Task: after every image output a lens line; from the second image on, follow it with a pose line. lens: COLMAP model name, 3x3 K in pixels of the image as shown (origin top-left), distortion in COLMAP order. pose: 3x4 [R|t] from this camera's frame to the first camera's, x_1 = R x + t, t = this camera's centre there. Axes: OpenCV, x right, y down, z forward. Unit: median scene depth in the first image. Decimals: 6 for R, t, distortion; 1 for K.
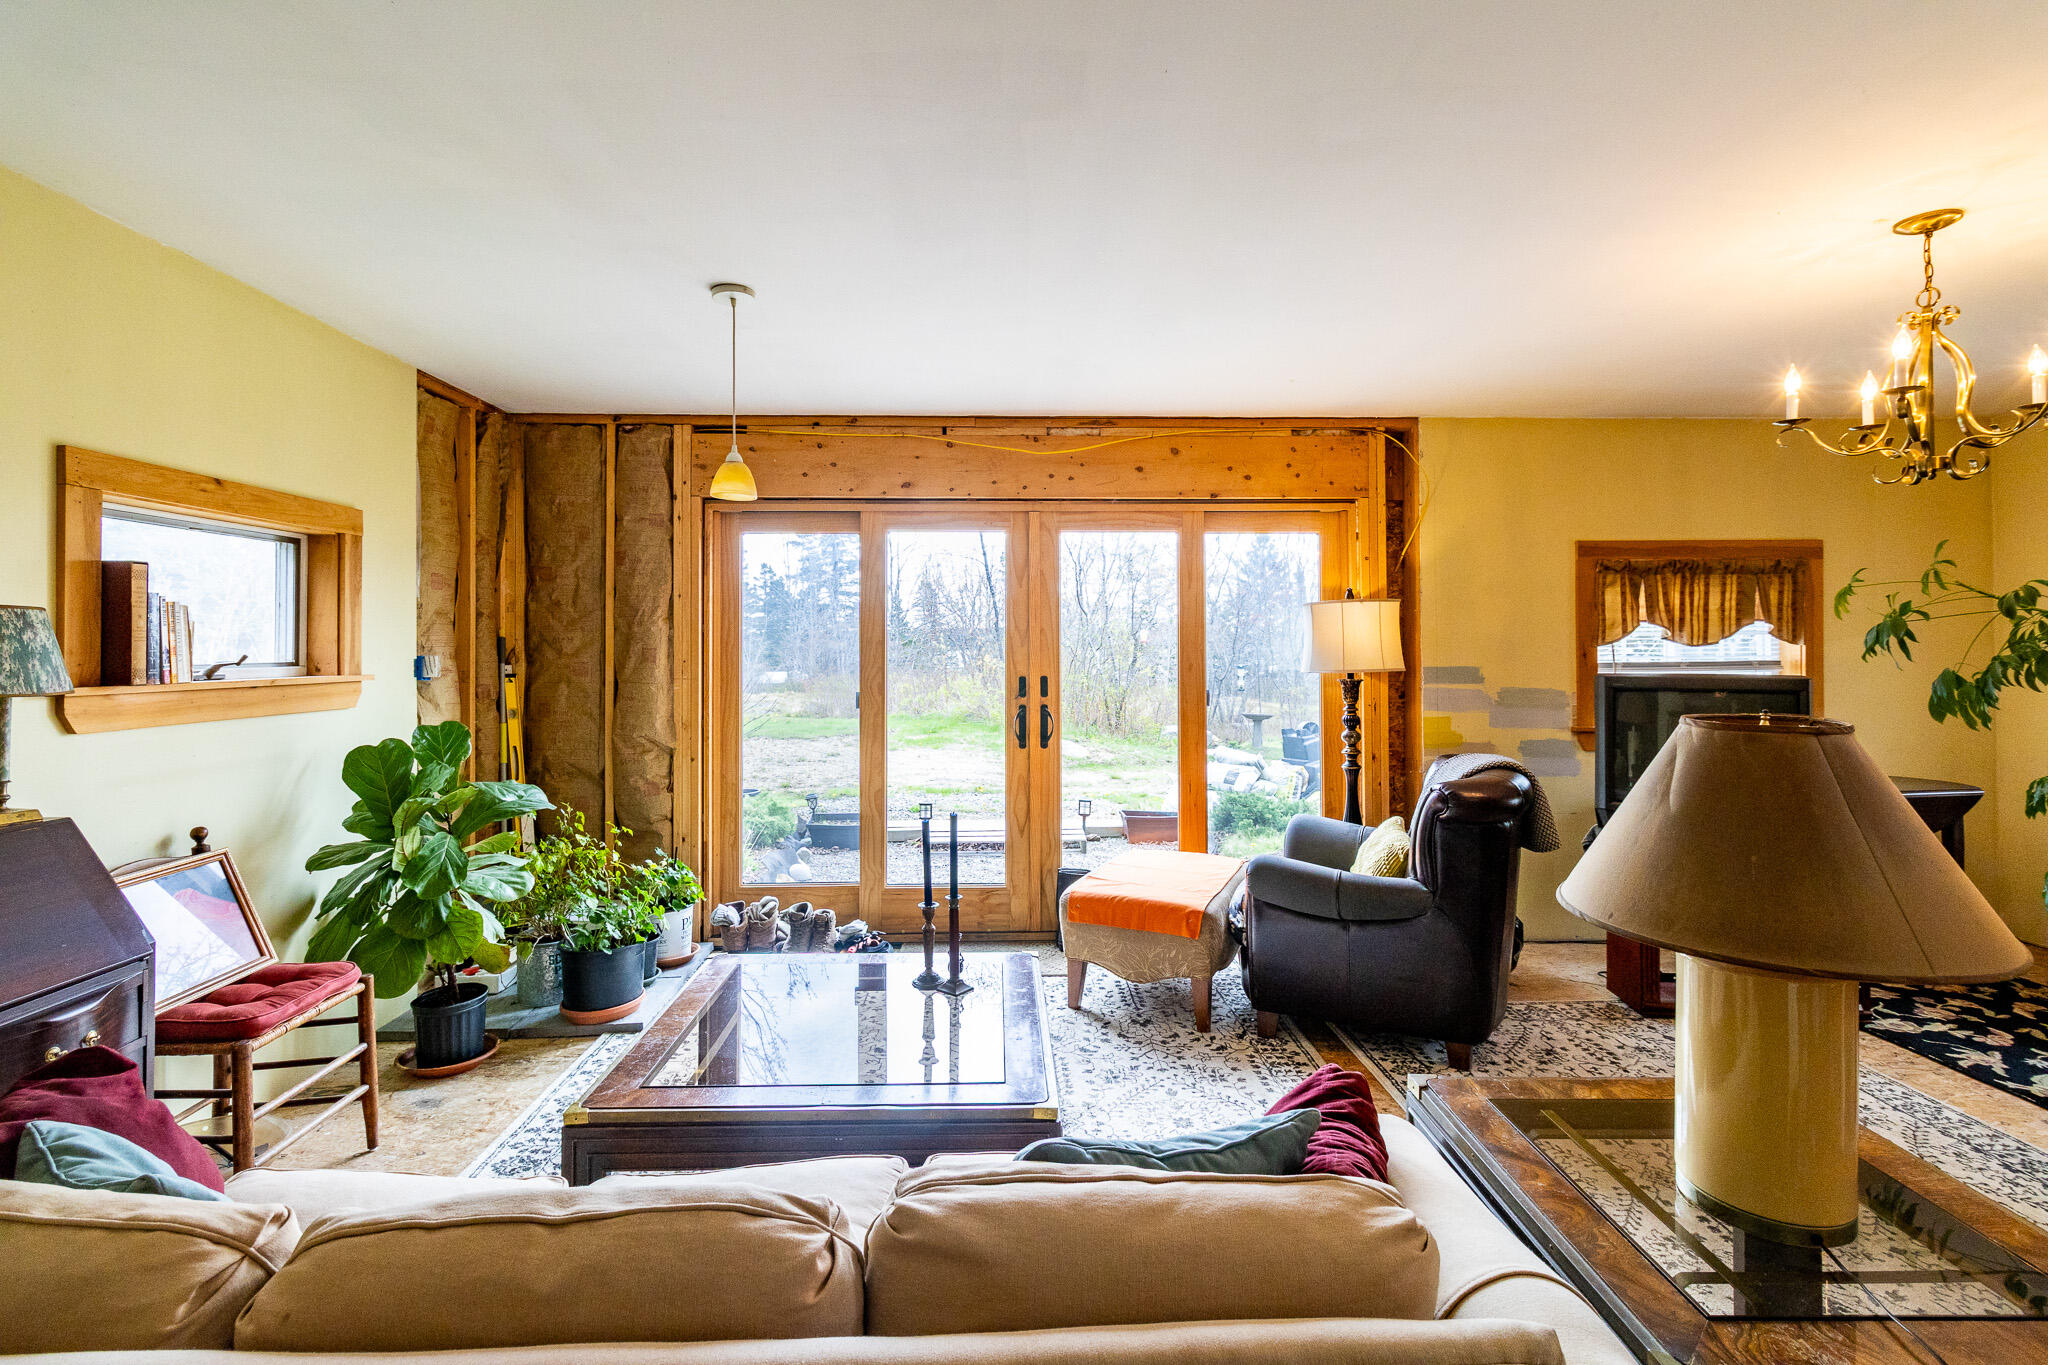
lens RADIAL K [[954.6, 0, 1029.1], [0, 954.6, 639.8], [0, 0, 1]] dist [0.002004, 0.001040]
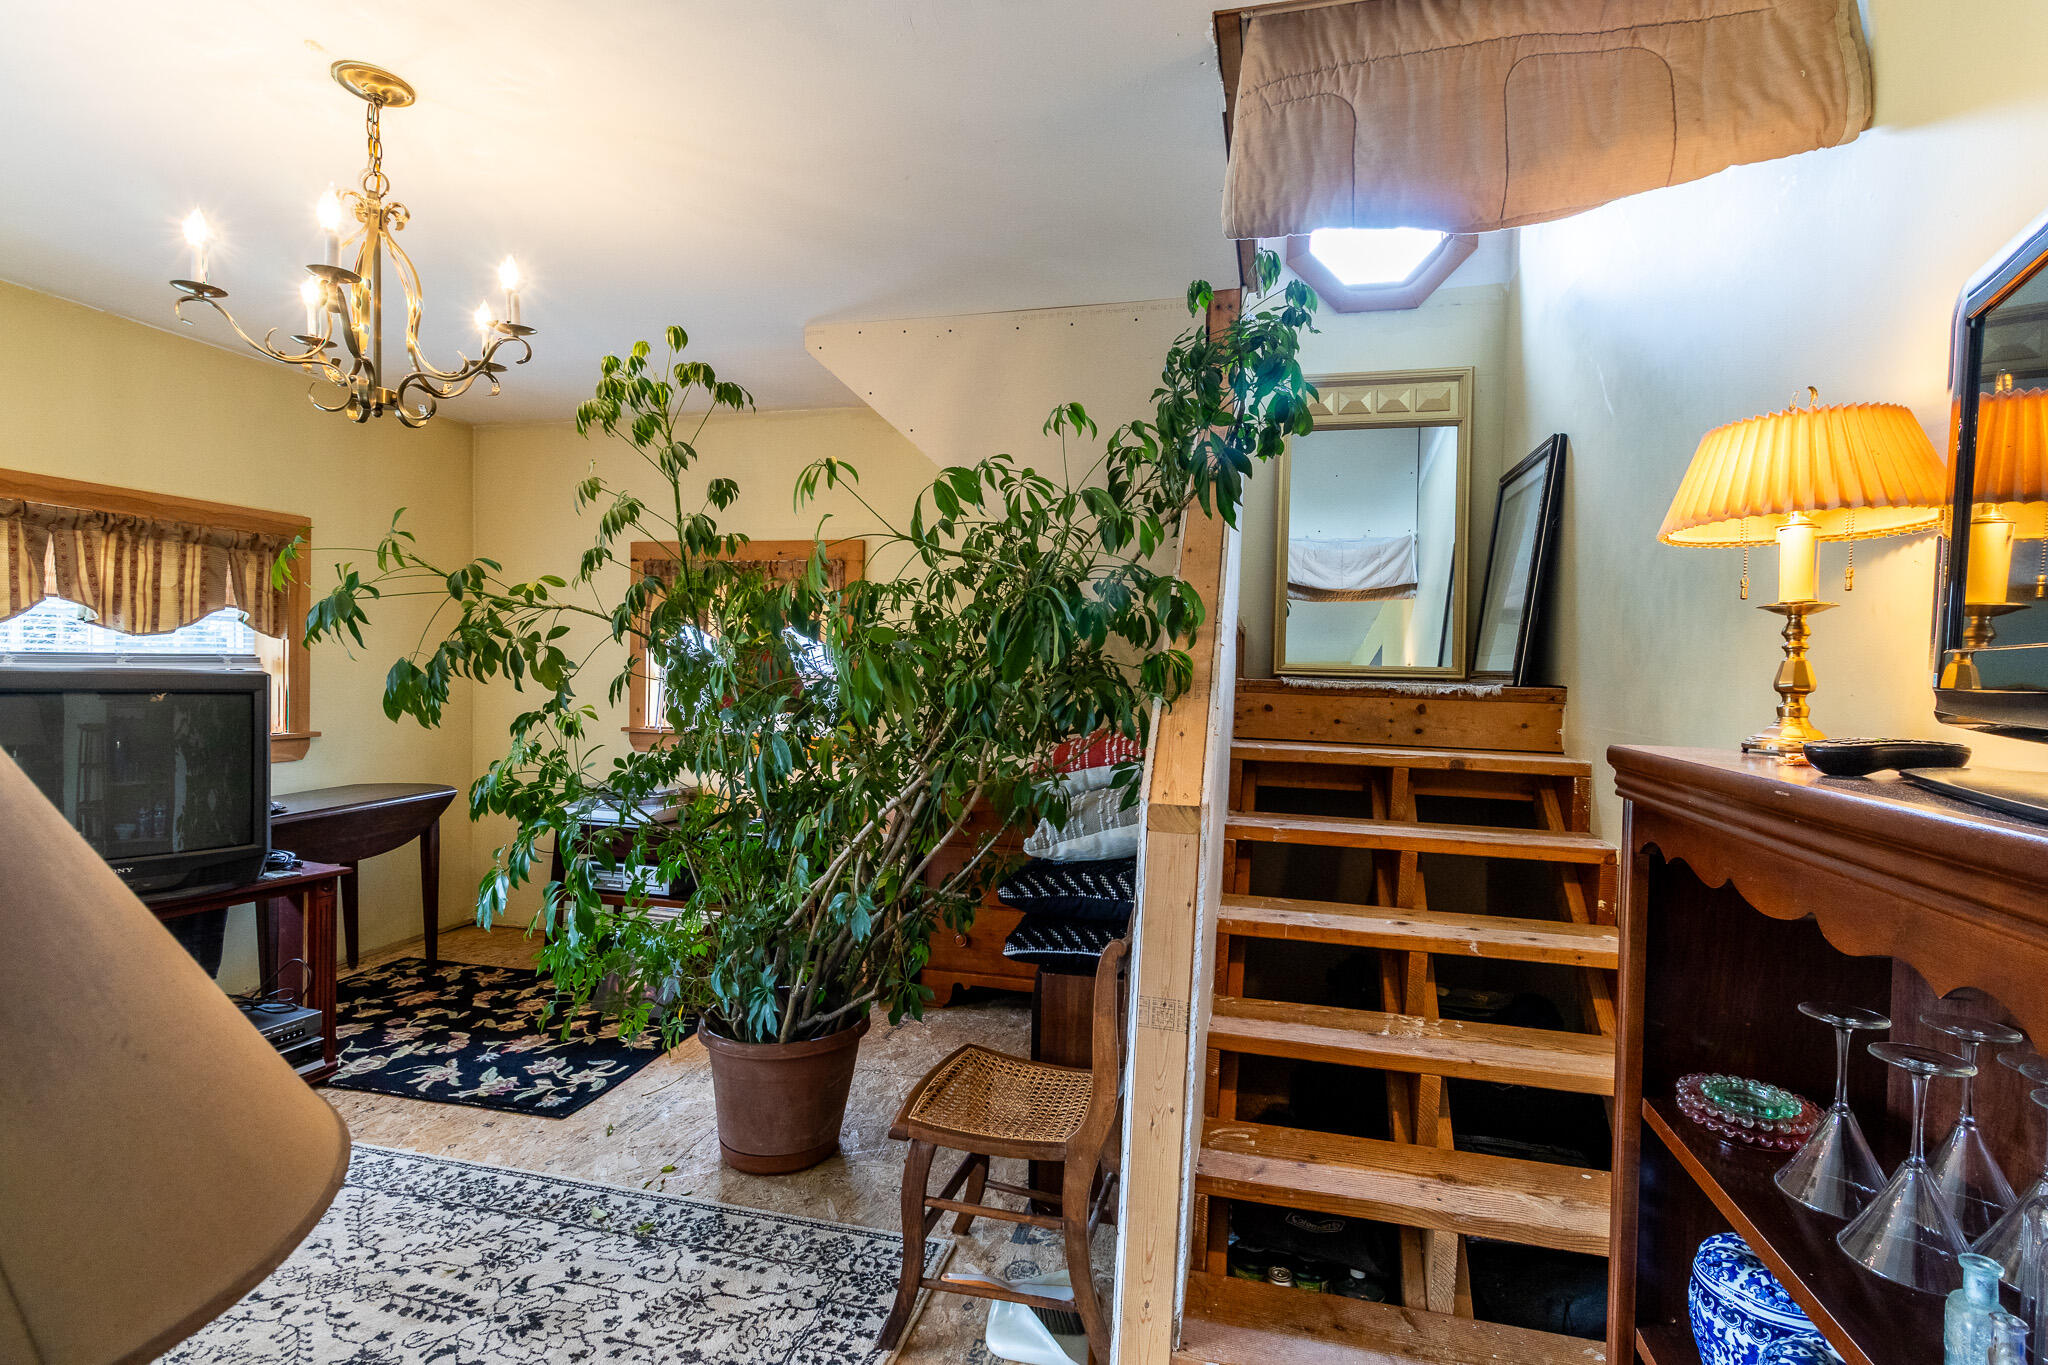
lens RADIAL K [[974.4, 0, 1027.4], [0, 974.4, 692.1], [0, 0, 1]] dist [0.001984, 0.000819]
pose [[0.278772, -0.012125, 0.960281, 0.203343], [-0.028605, 0.999372, 0.020922, 0.019248], [-0.959931, -0.033301, 0.278250, 0.161177]]
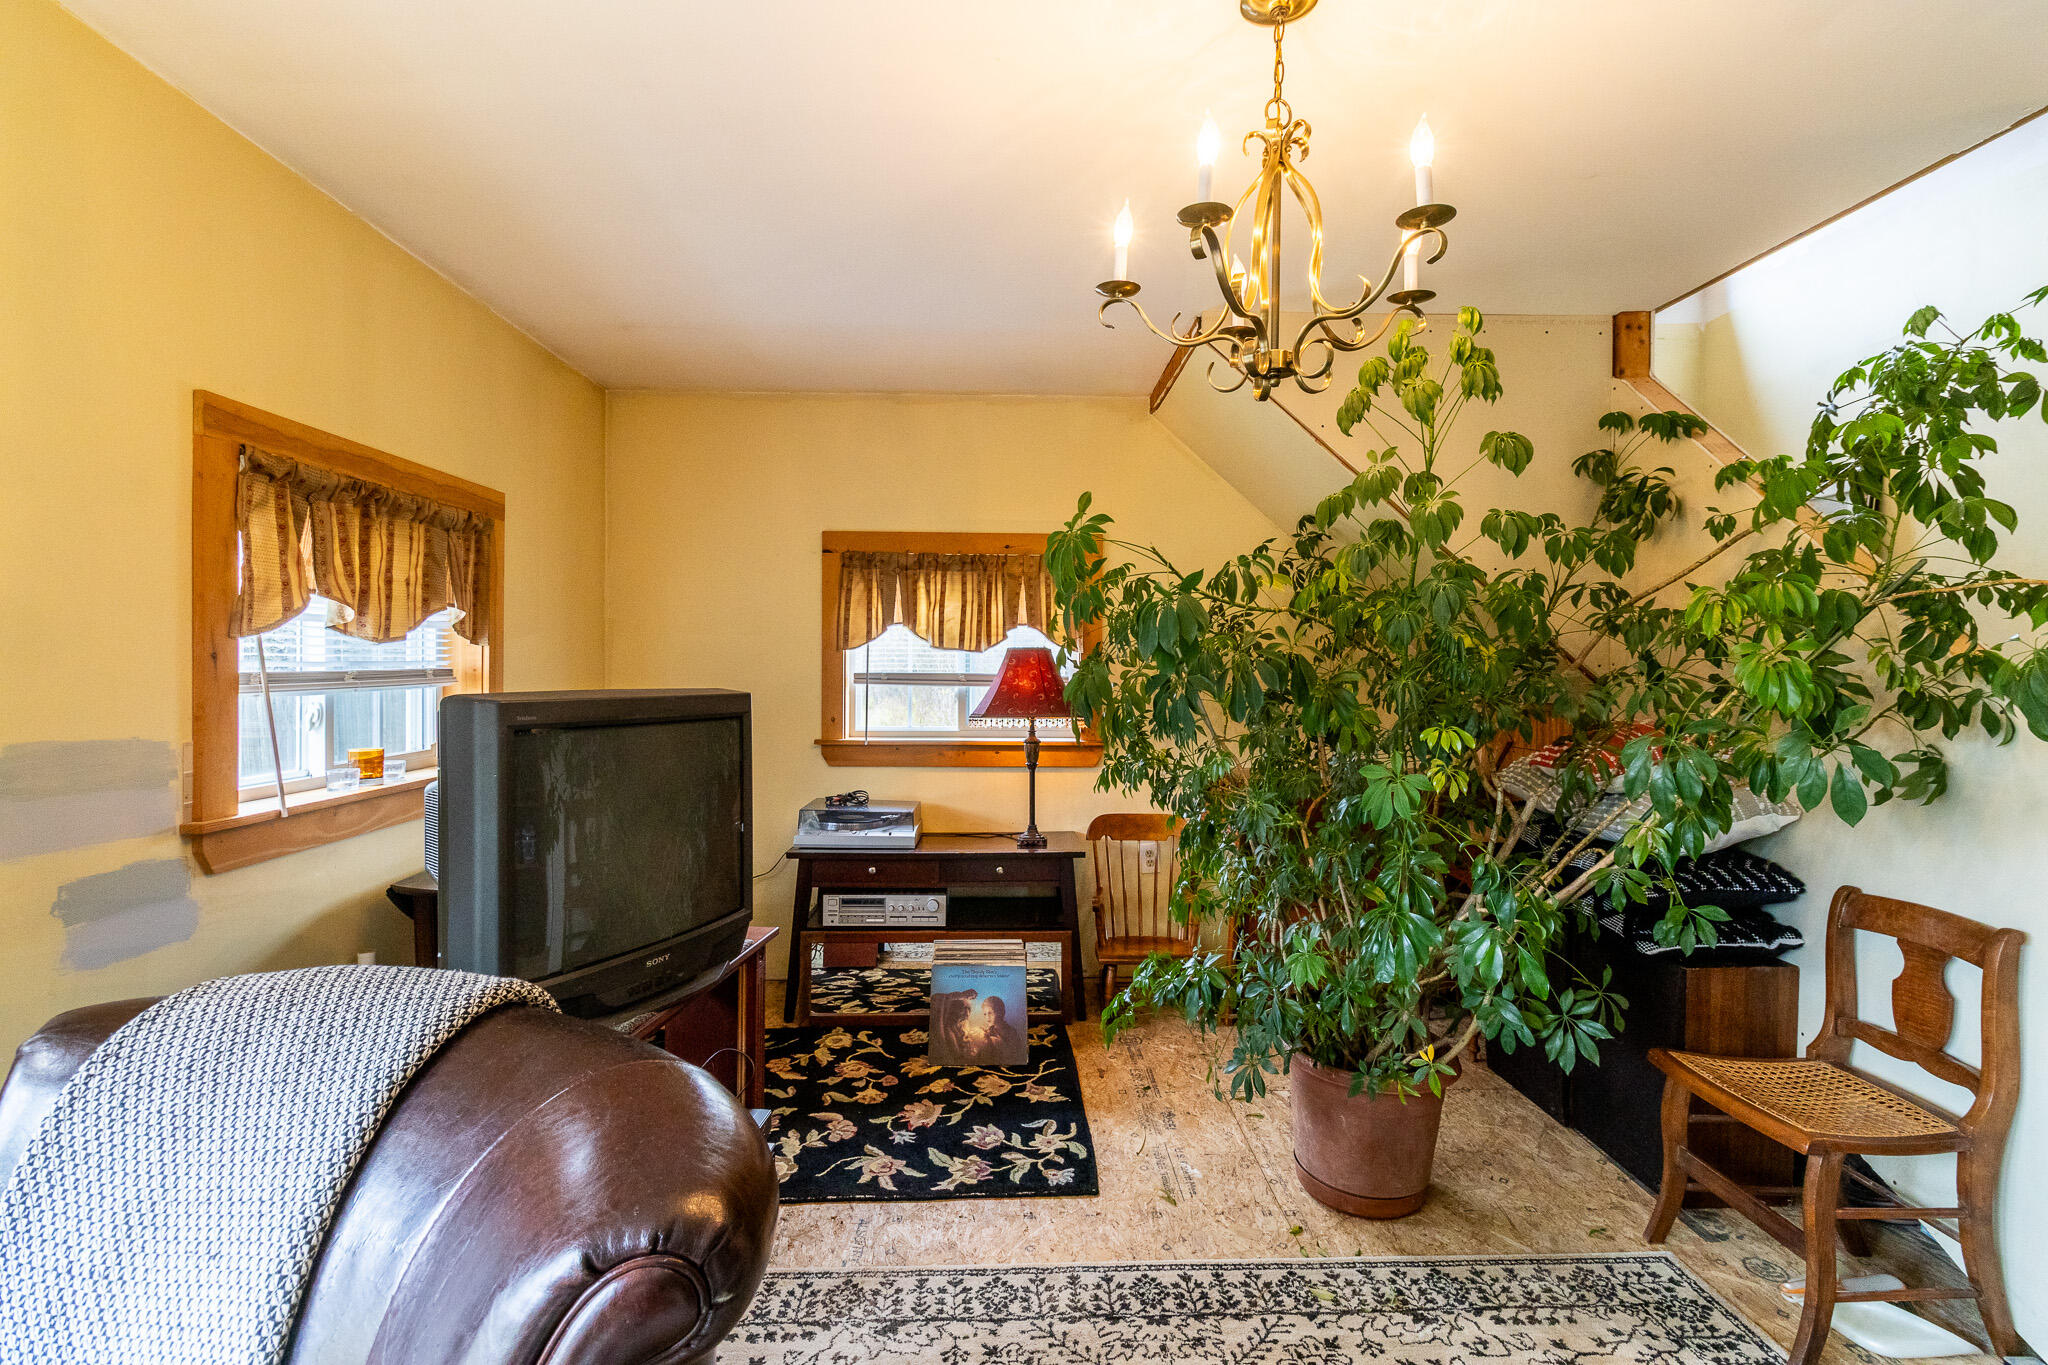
lens RADIAL K [[951.0, 0, 1028.2], [0, 951.0, 670.8], [0, 0, 1]] dist [0.000884, 0.000170]
pose [[0.004799, -0.002928, 0.999984, 0.182319], [-0.012104, 0.999922, 0.002986, 0.020624], [-0.999915, -0.012118, 0.004763, 0.771996]]
